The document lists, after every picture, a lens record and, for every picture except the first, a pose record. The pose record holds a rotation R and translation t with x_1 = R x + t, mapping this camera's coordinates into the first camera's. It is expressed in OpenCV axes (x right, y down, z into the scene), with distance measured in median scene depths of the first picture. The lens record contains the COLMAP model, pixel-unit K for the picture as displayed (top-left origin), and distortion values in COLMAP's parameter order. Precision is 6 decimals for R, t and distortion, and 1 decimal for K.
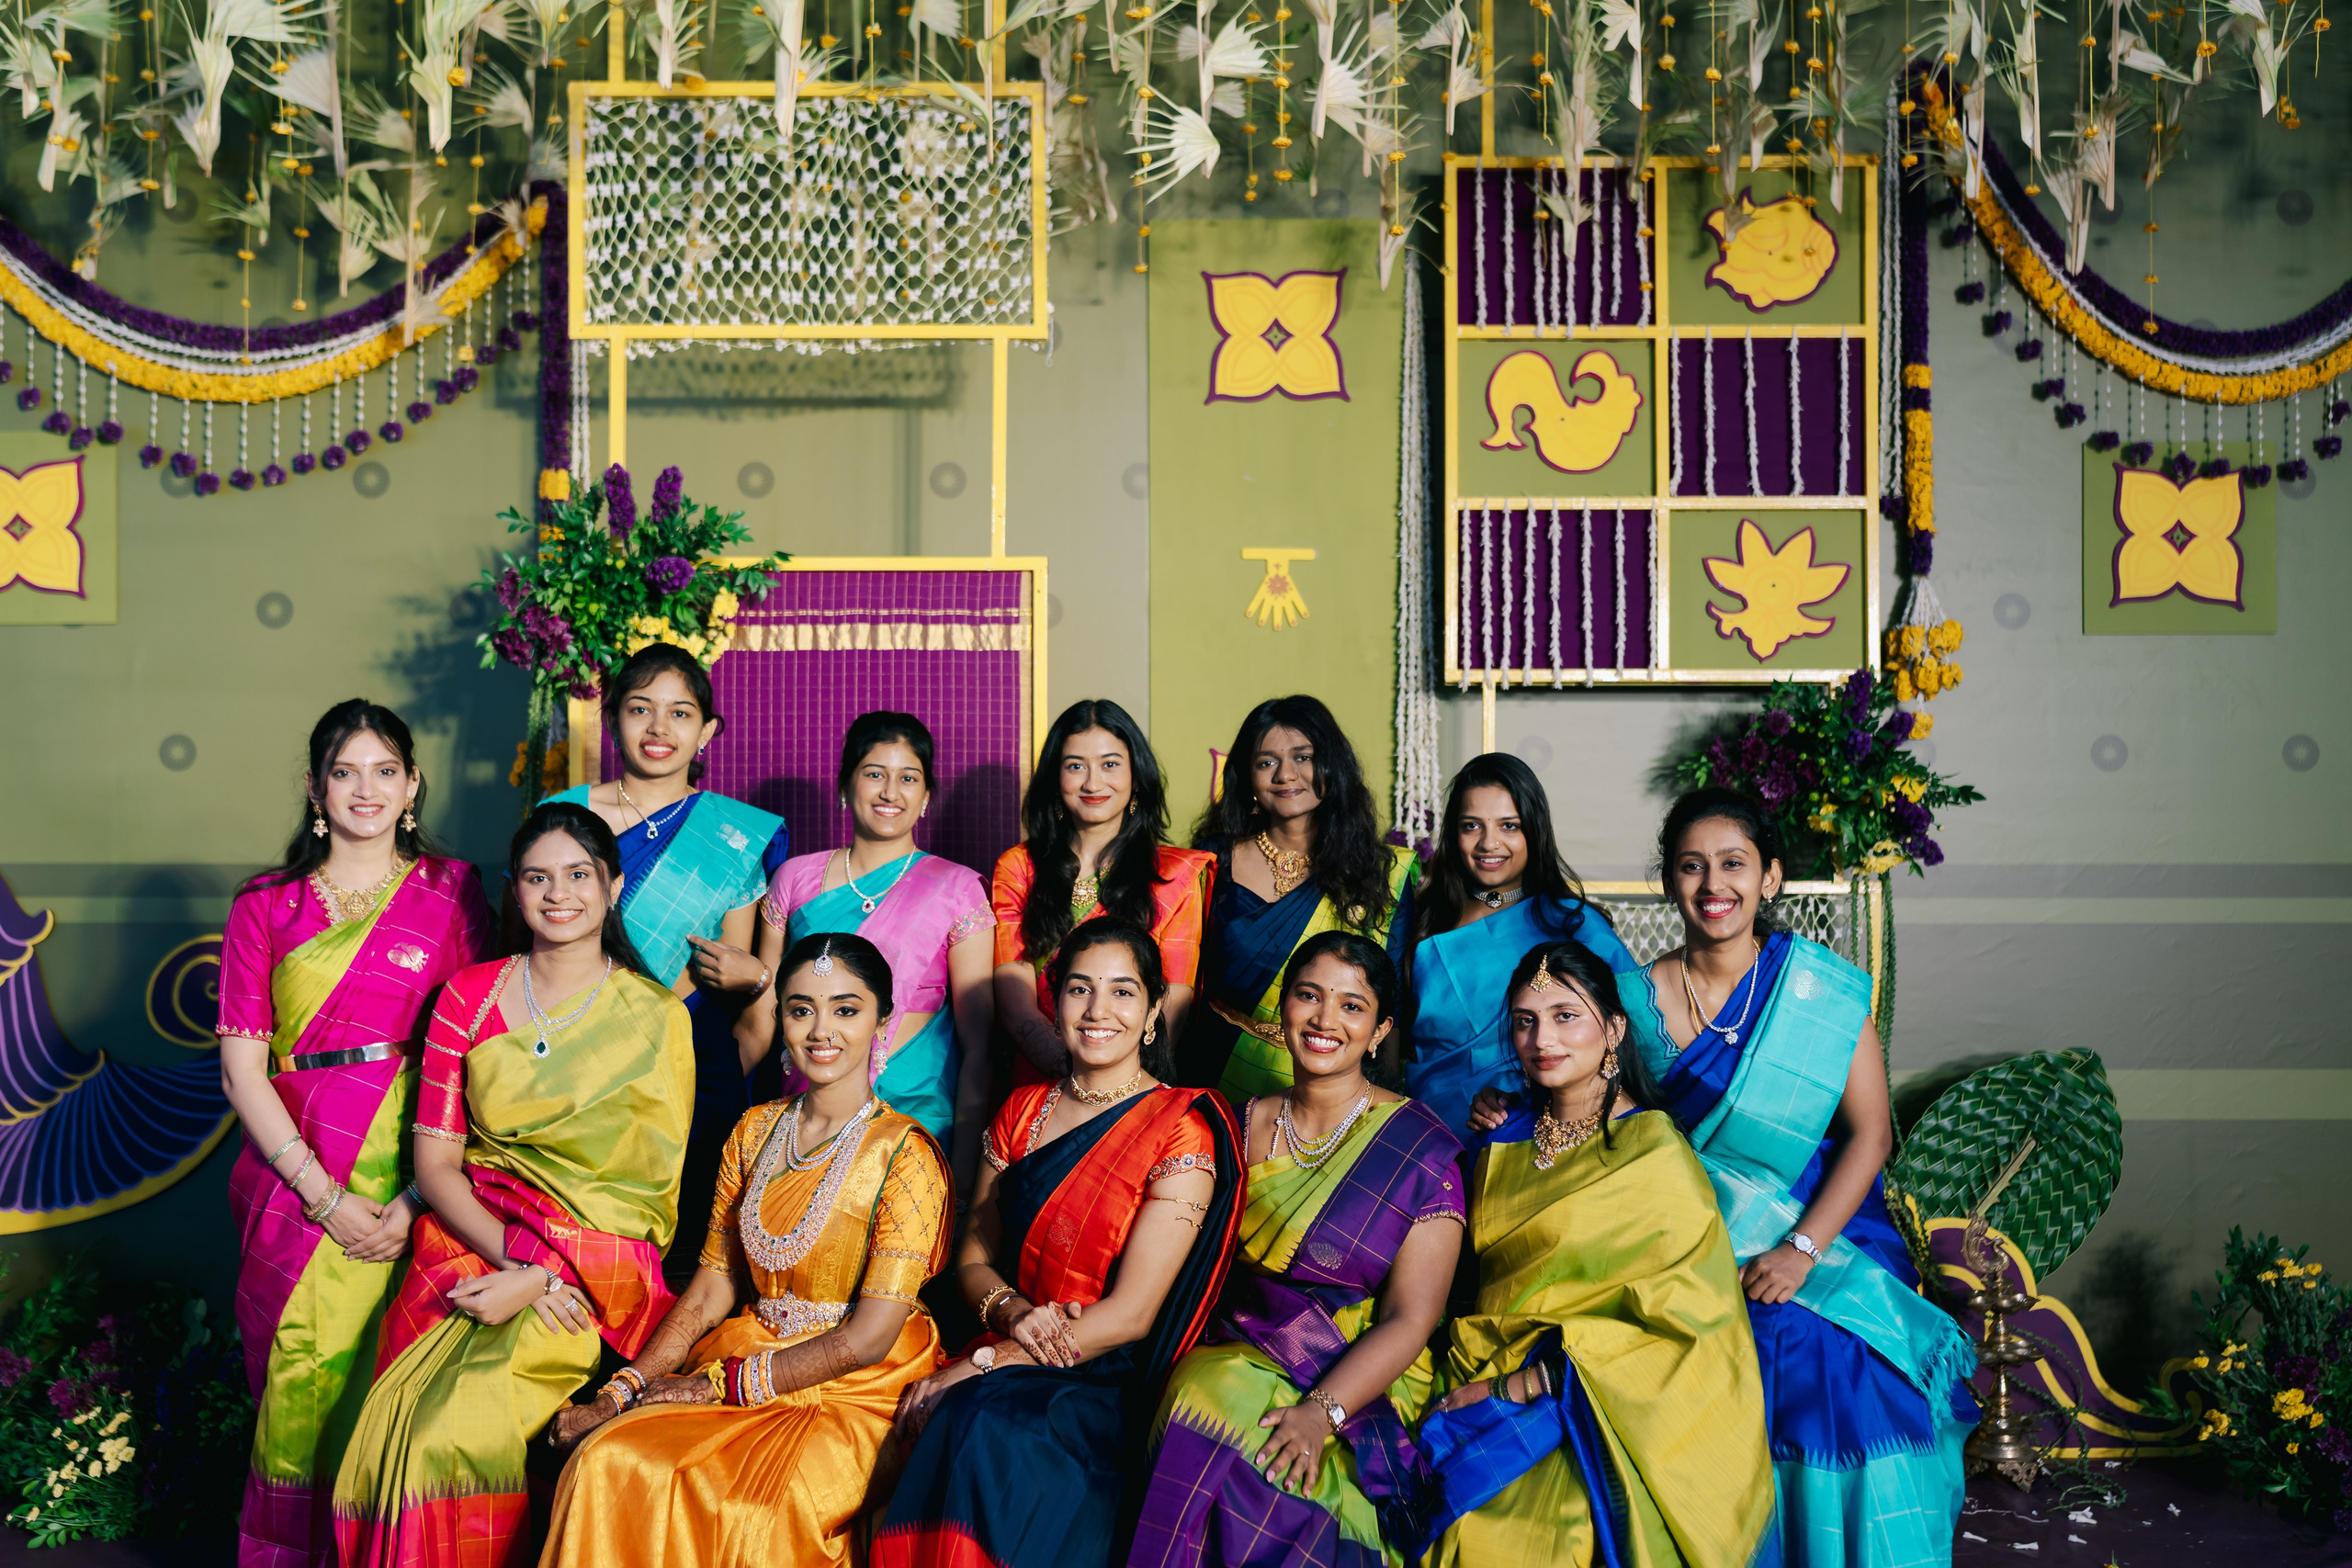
lens RADIAL K [[2262.0, 0, 1179.7], [0, 2262.0, 798.0], [0, 0, 1]] dist [0.008709, 0.003118]
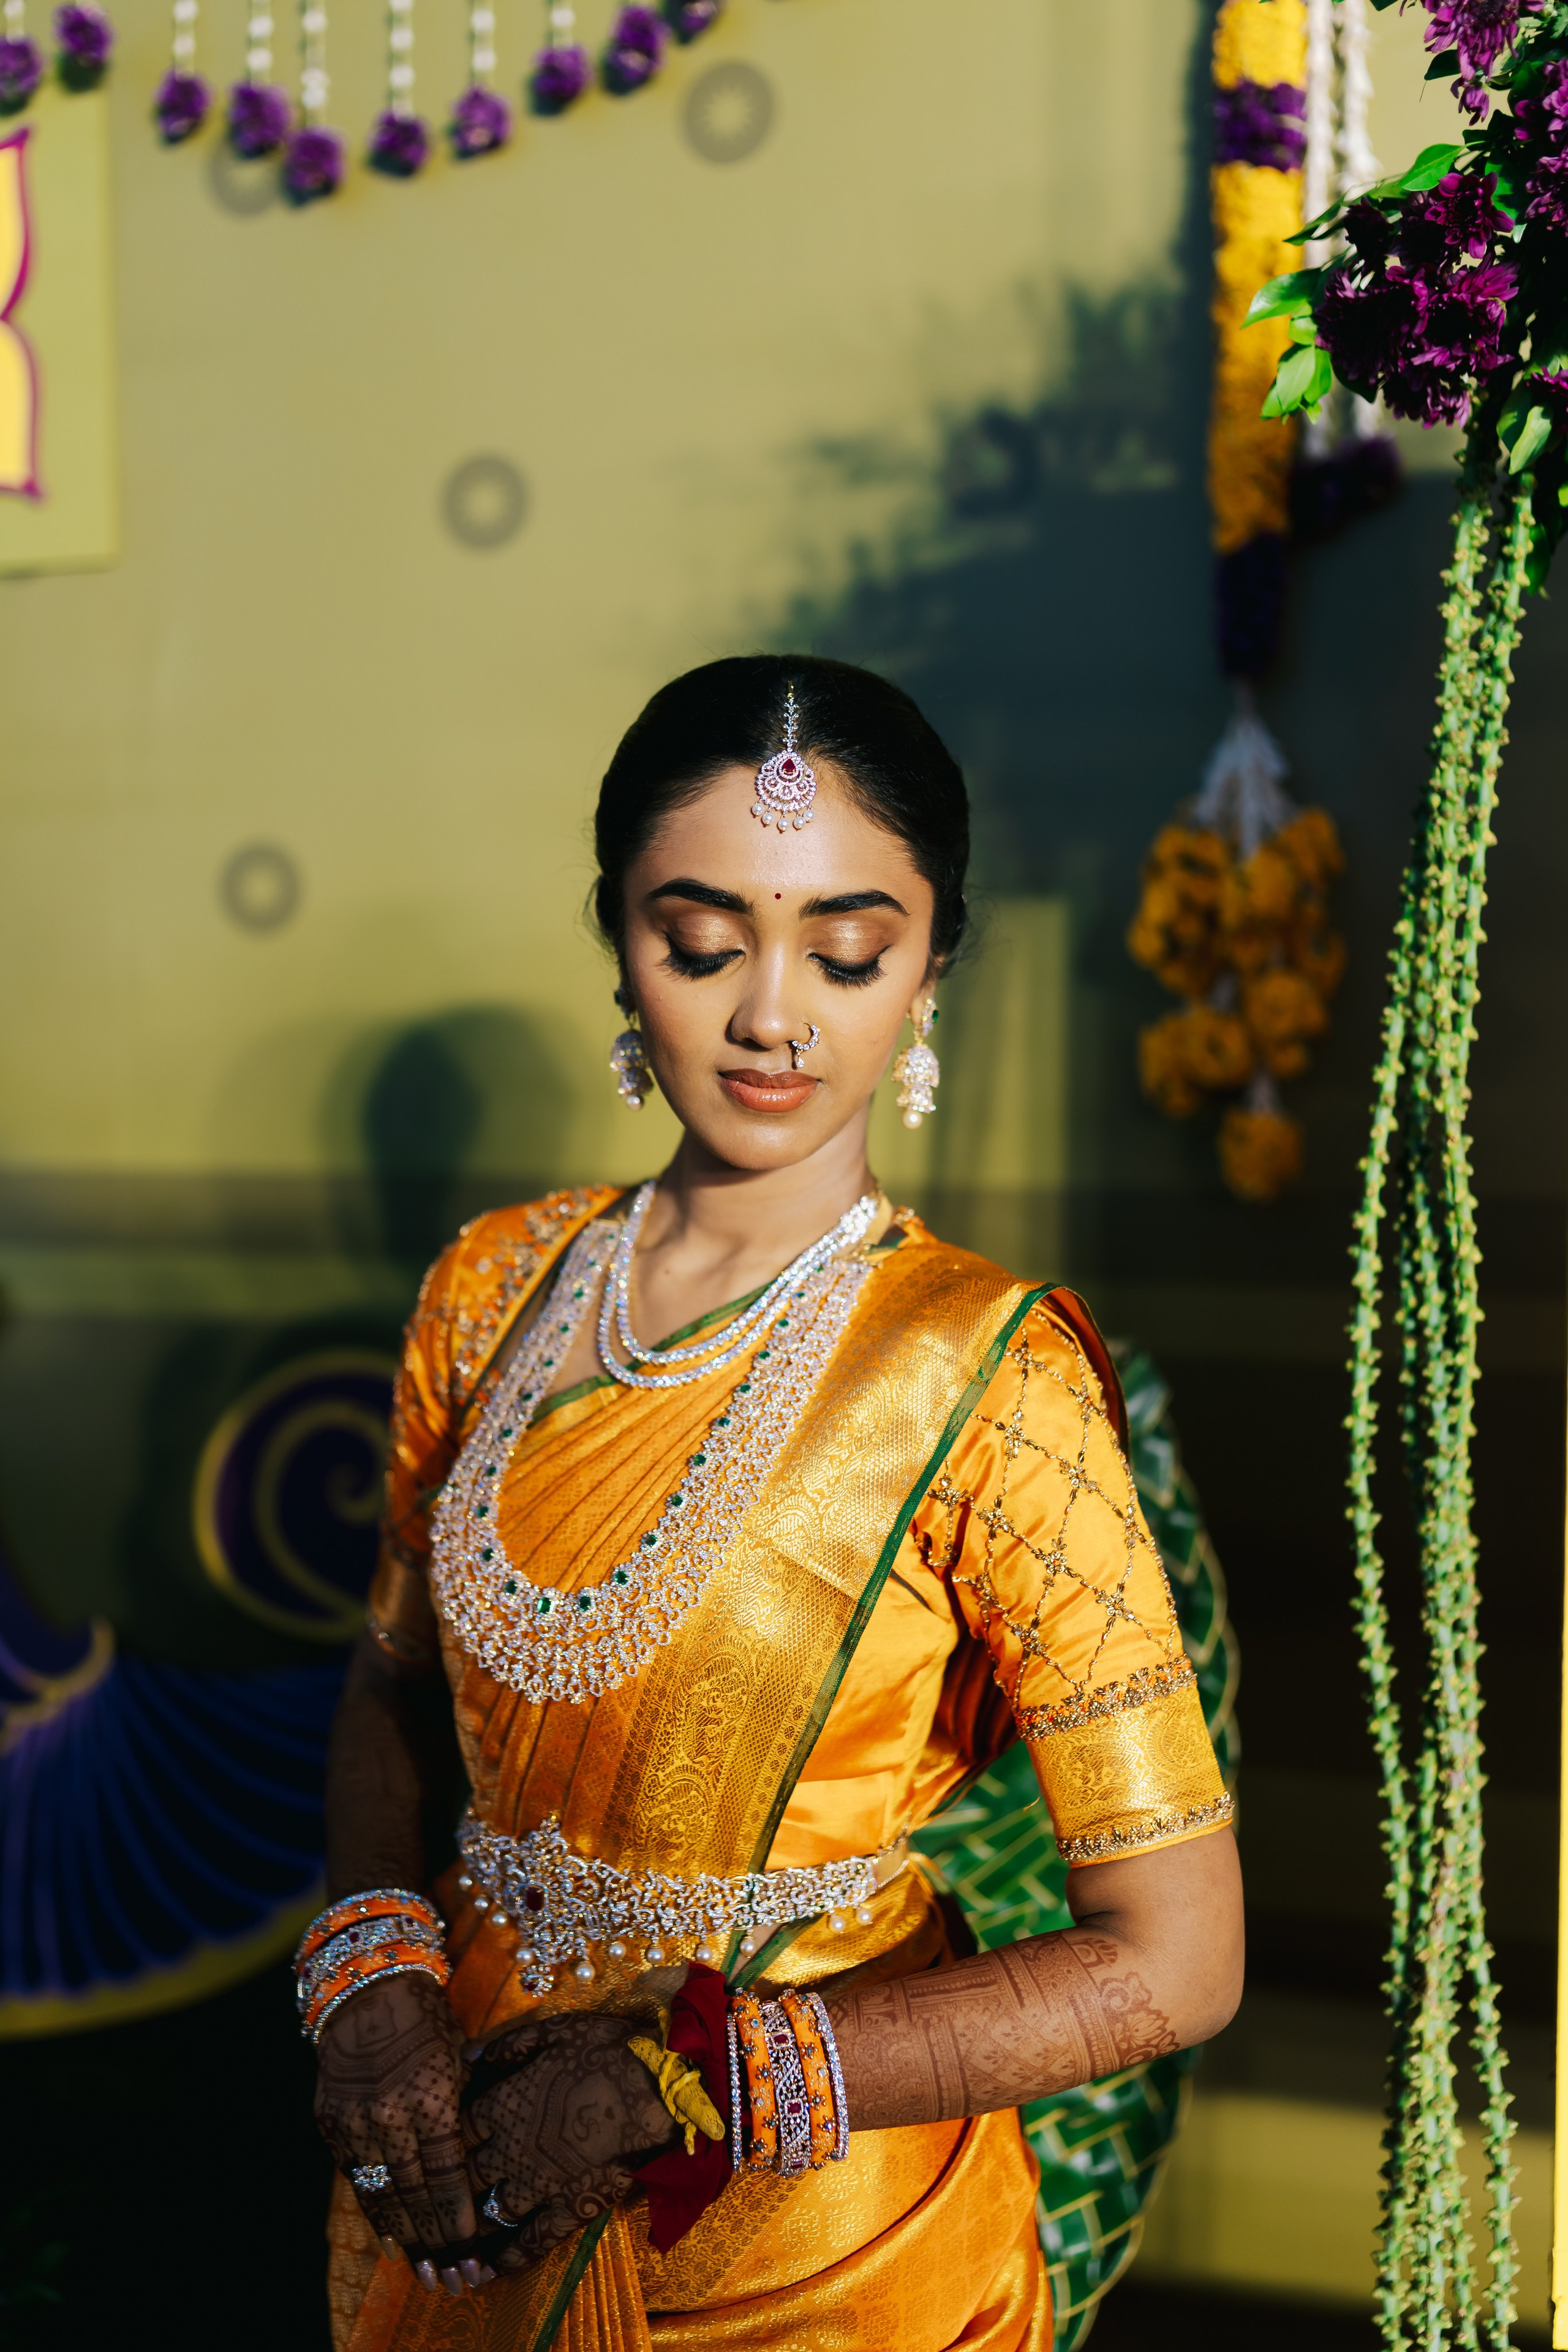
lens RADIAL K [[2284.2, 0, 781.7], [0, 2284.2, 1176.6], [0, 0, 1]] dist [-0.001457, -0.002607]
pose [[0.965405, 0.015214, -0.260309, -0.286443], [0.000984, 0.998077, 0.061984, 0.005830], [0.260752, -0.060095, 0.963534, 0.729933]]
